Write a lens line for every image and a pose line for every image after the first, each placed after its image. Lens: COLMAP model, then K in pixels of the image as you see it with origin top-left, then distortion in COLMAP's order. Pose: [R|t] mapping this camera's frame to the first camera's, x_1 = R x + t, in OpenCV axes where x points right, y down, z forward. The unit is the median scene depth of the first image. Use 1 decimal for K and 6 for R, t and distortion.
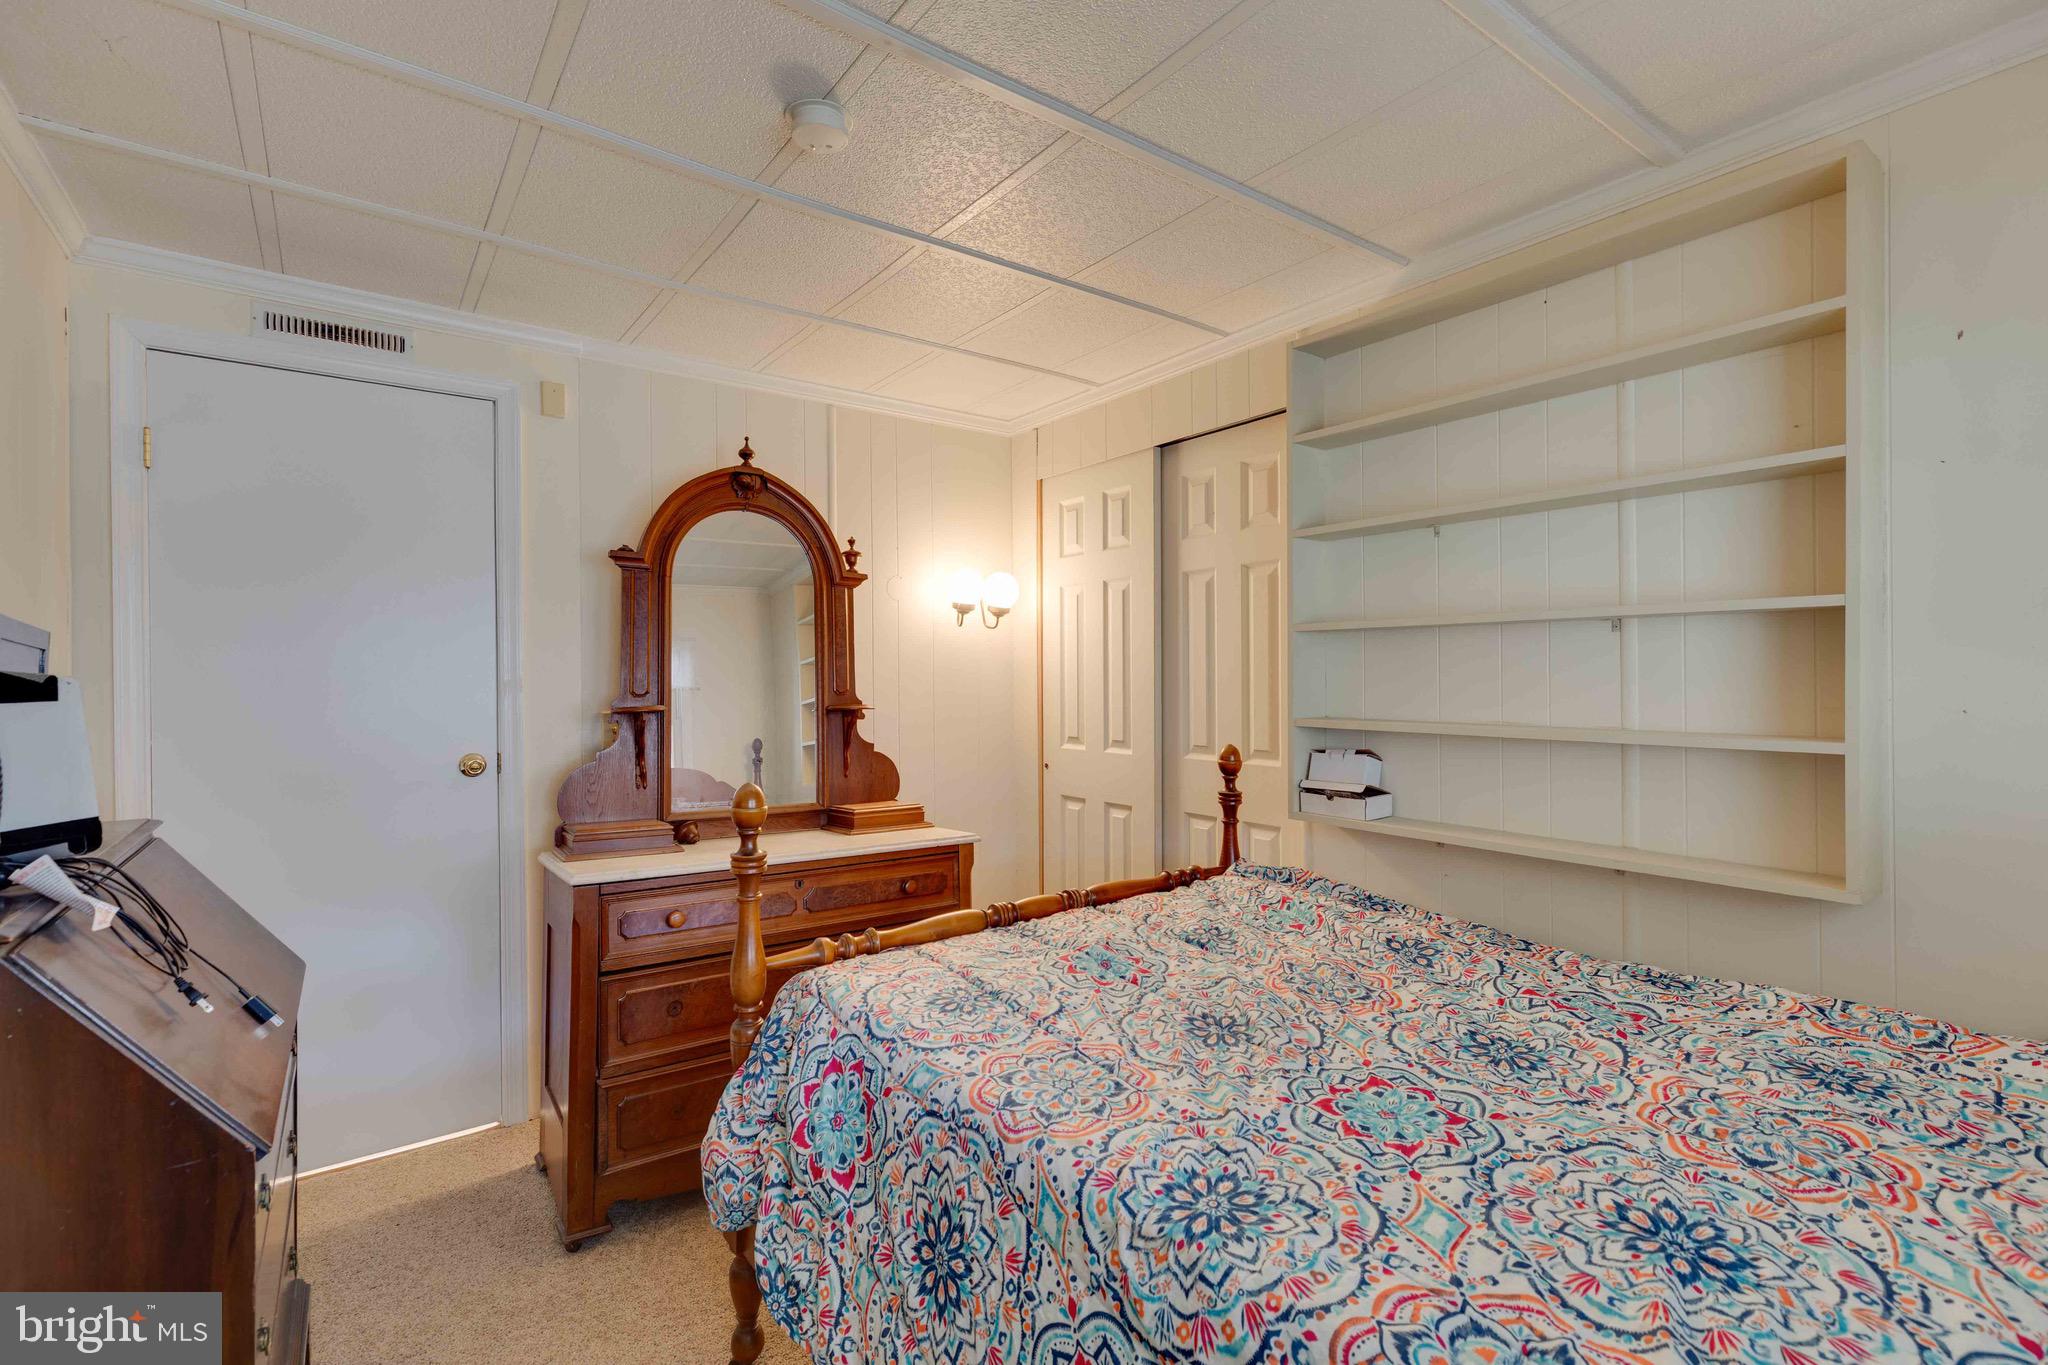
lens RADIAL K [[925.5, 0, 1019.5], [0, 925.5, 675.6], [0, 0, 1]] dist [0.008873, -0.000033]
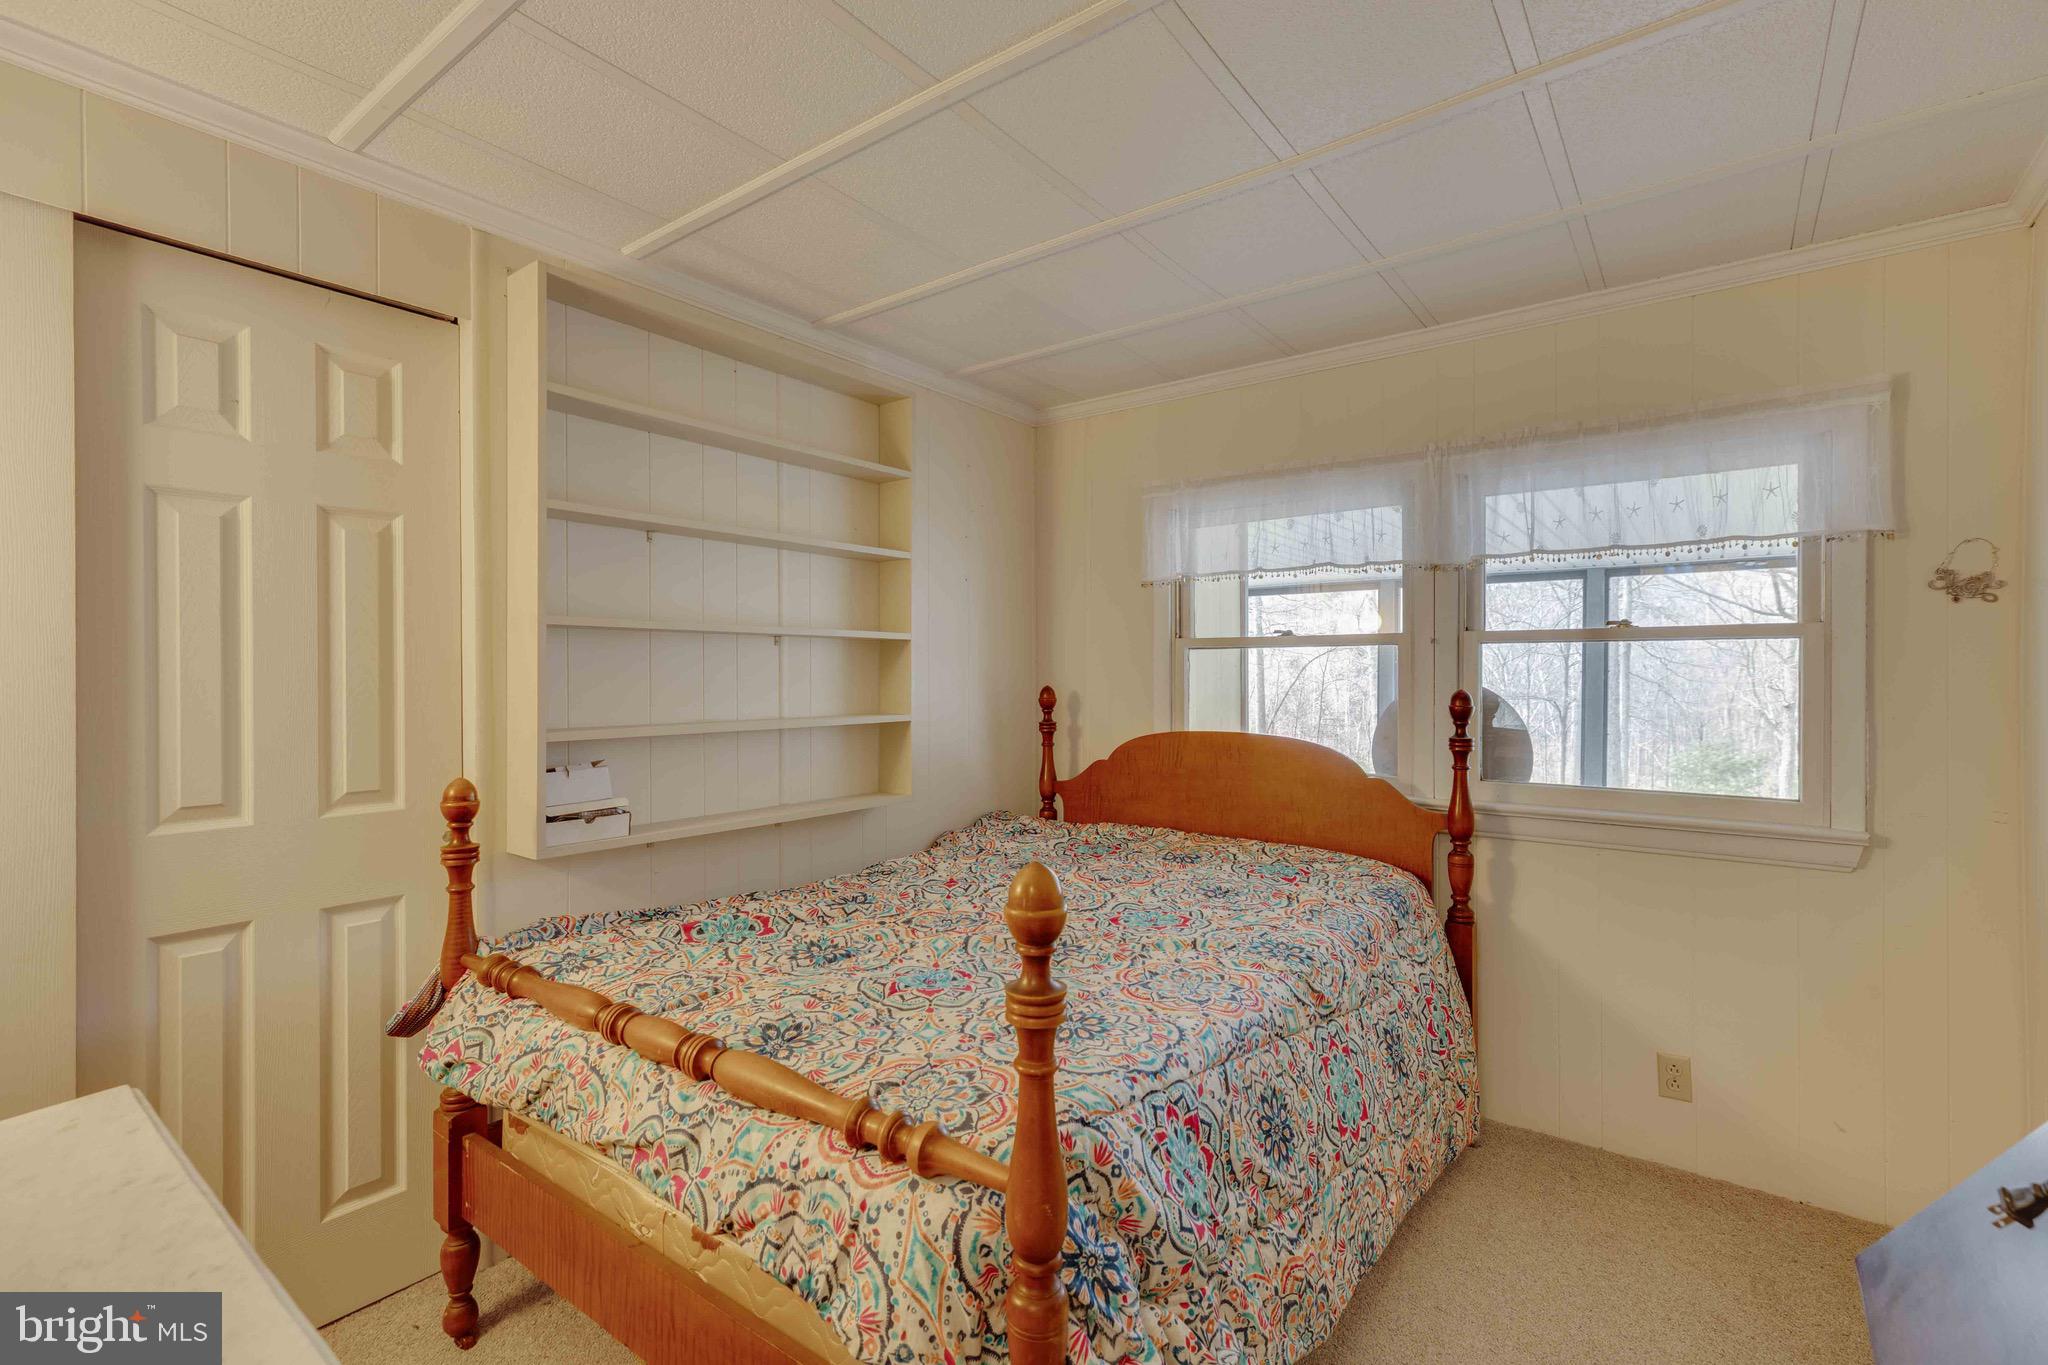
lens RADIAL K [[925.5, 0, 1019.5], [0, 925.5, 675.6], [0, 0, 1]] dist [0.008873, -0.000033]
pose [[-0.279431, 0.012343, 0.960086, -0.739354], [0.011504, 0.999889, -0.009506, 0.012496], [-0.960097, 0.008388, -0.279542, 1.039186]]
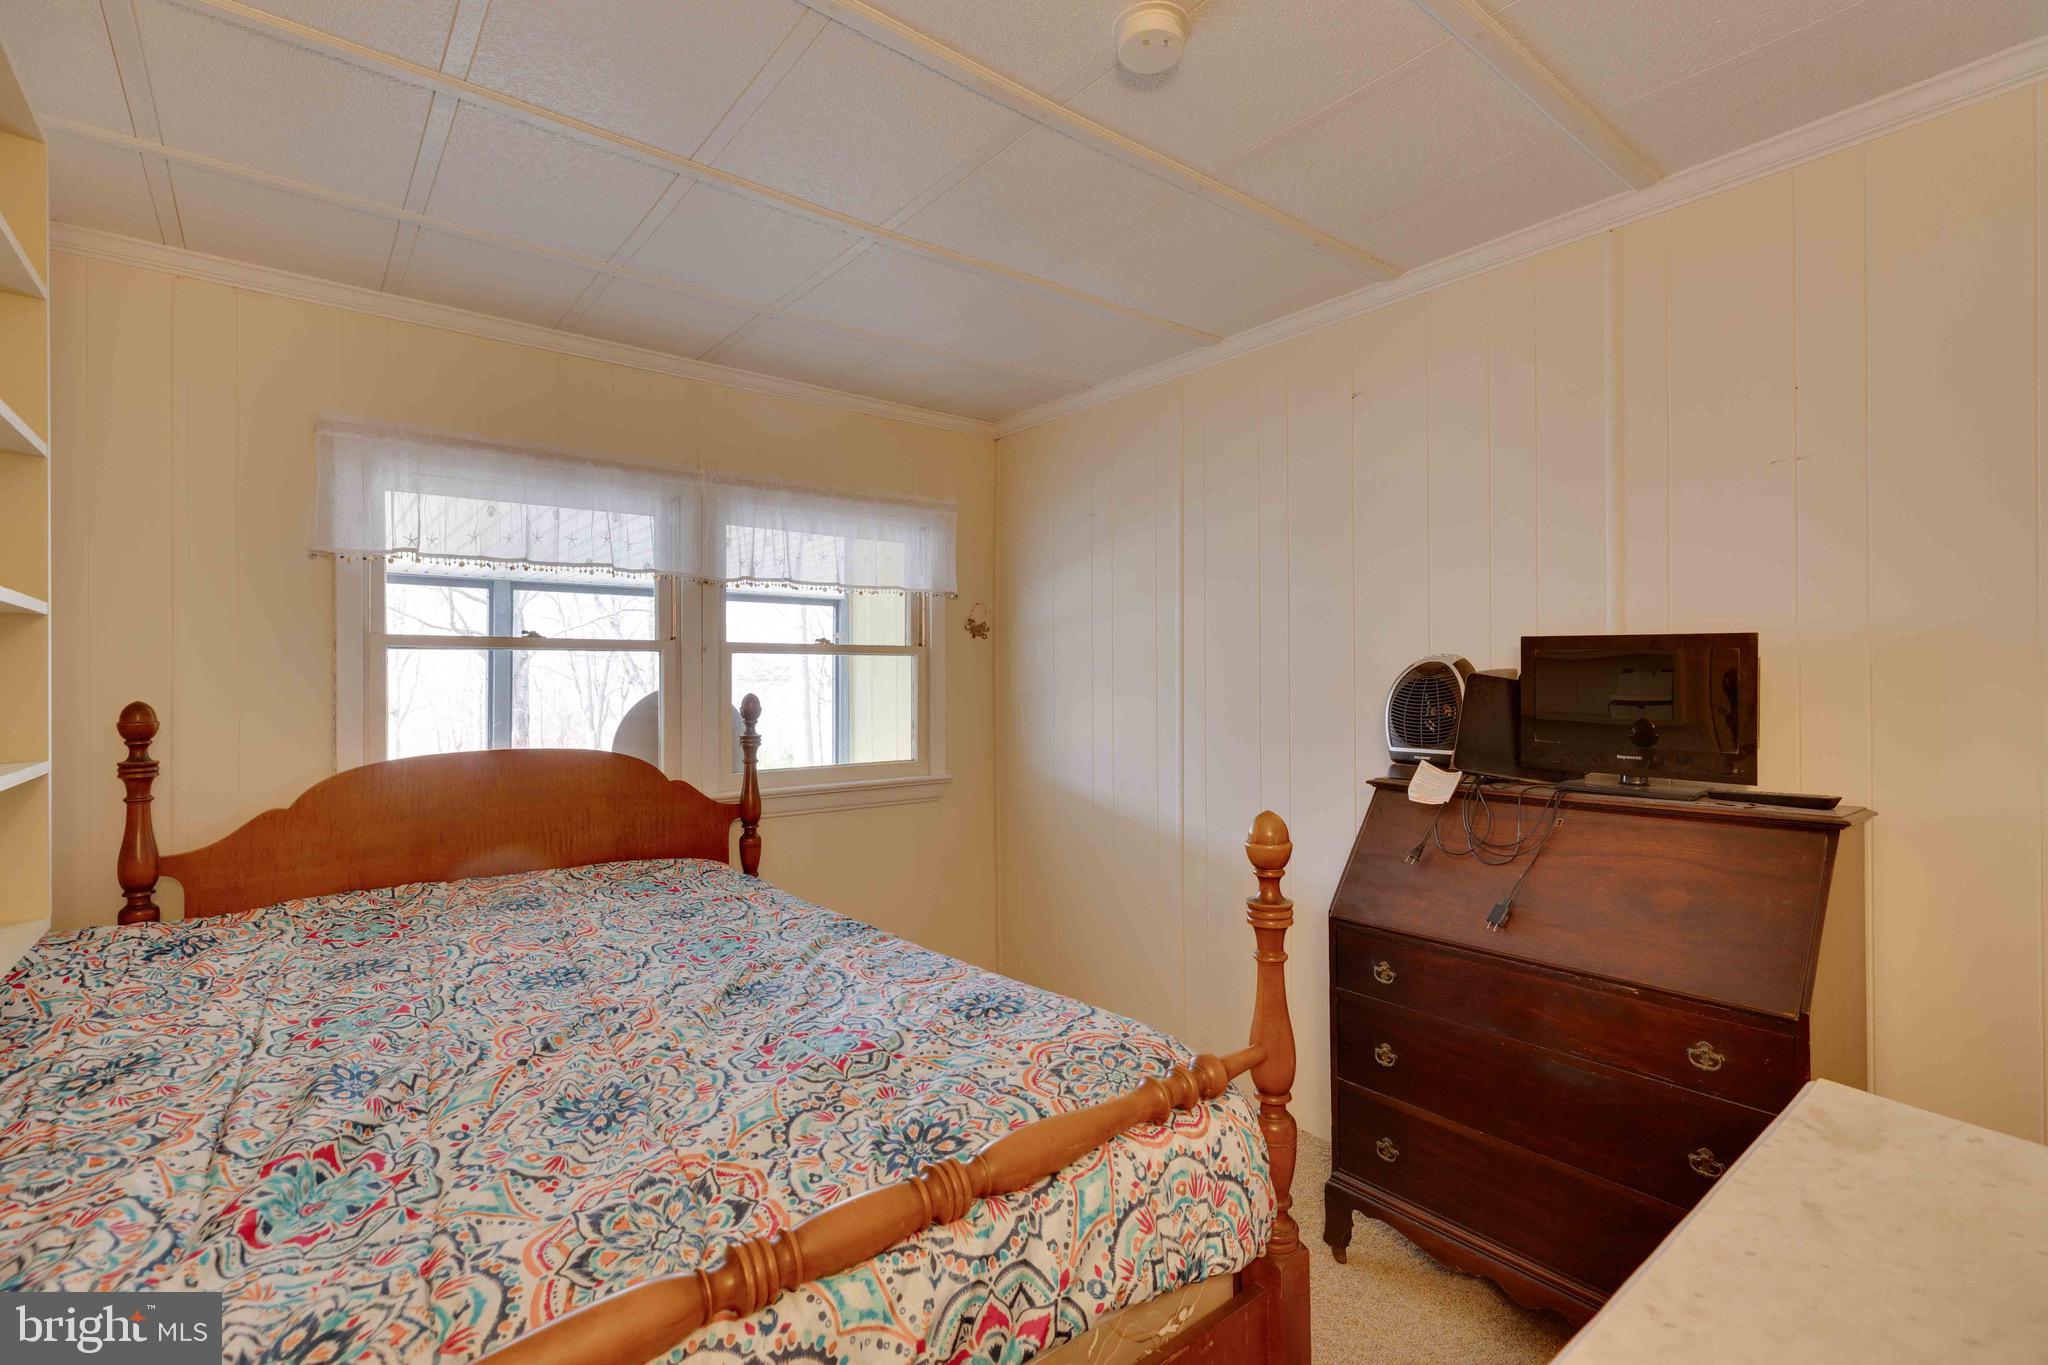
lens RADIAL K [[925.5, 0, 1019.5], [0, 925.5, 675.6], [0, 0, 1]] dist [0.008873, -0.000033]
pose [[-0.999186, 0.018328, -0.035943, -0.044007], [0.018149, 0.999821, 0.005307, -0.001275], [0.036033, 0.004650, -0.999340, 1.585123]]
